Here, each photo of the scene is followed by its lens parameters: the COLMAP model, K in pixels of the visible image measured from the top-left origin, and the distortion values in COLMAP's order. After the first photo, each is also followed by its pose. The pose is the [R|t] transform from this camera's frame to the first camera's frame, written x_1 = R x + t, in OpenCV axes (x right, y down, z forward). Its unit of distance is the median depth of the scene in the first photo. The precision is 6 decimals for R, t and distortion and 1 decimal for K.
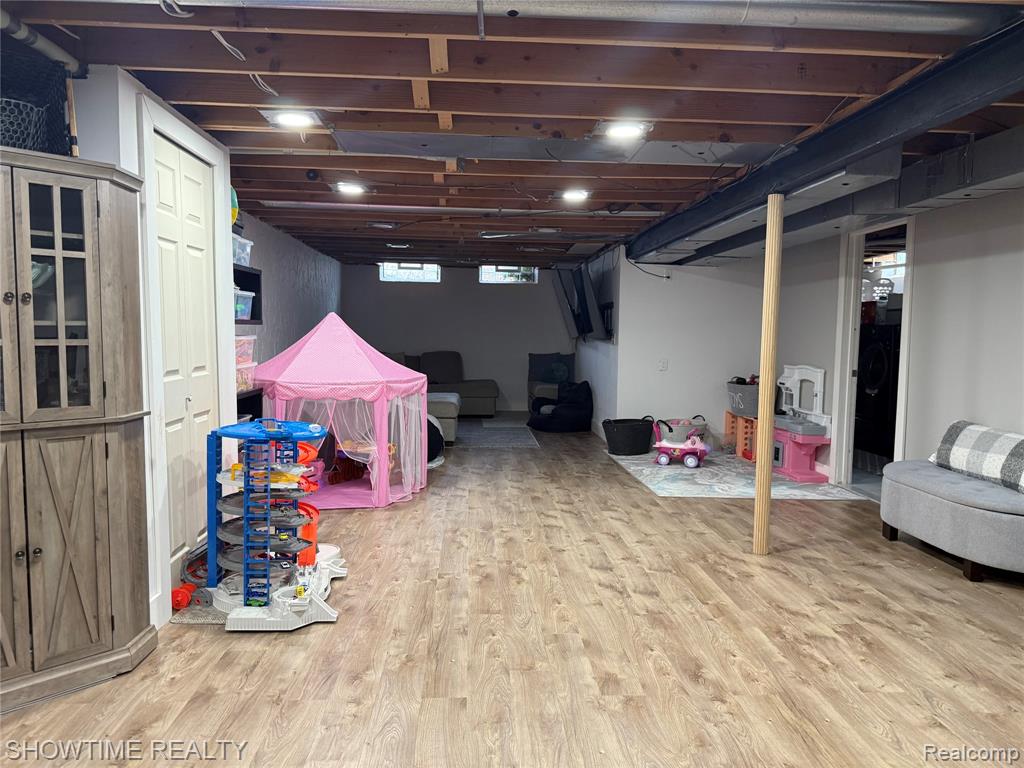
lens RADIAL K [[719.2, 0, 520.0], [0, 719.2, 385.0], [0, 0, 1]] dist [0.049572, -0.064436]
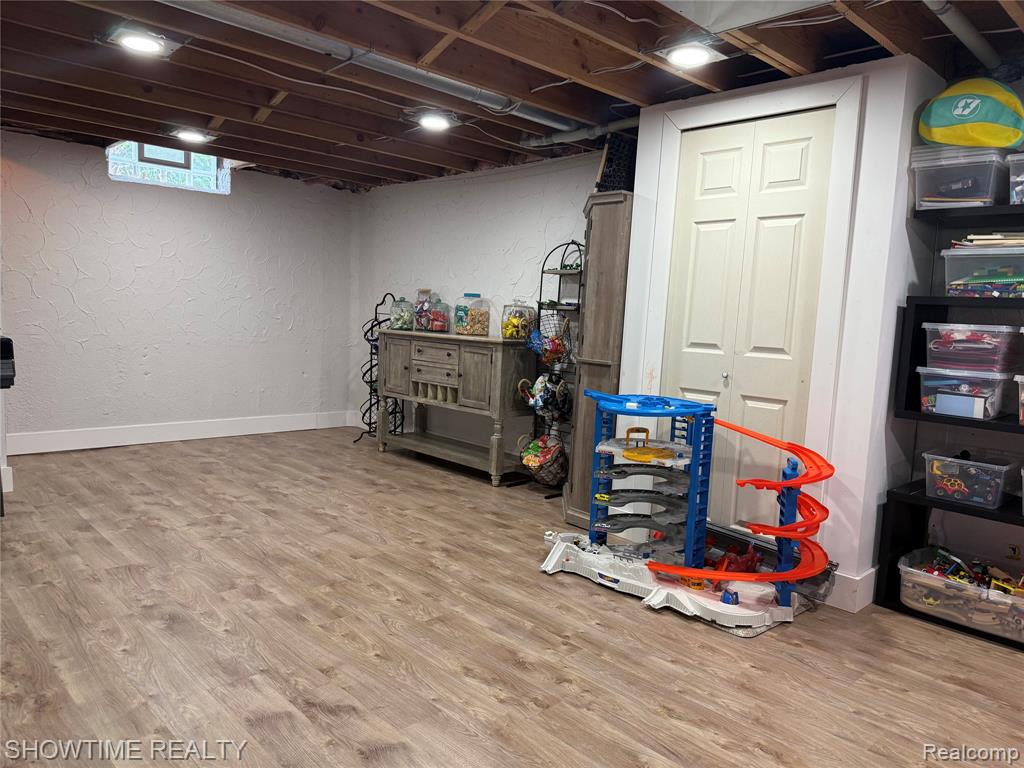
lens RADIAL K [[719.2, 0, 518.9], [0, 719.2, 381.4], [0, 0, 1]] dist [0.049572, -0.064436]
pose [[-0.763368, 0.014735, -0.645795, 0.441402], [-0.107478, 0.982907, 0.149472, -0.099234], [0.636959, 0.183511, -0.748737, 1.697029]]
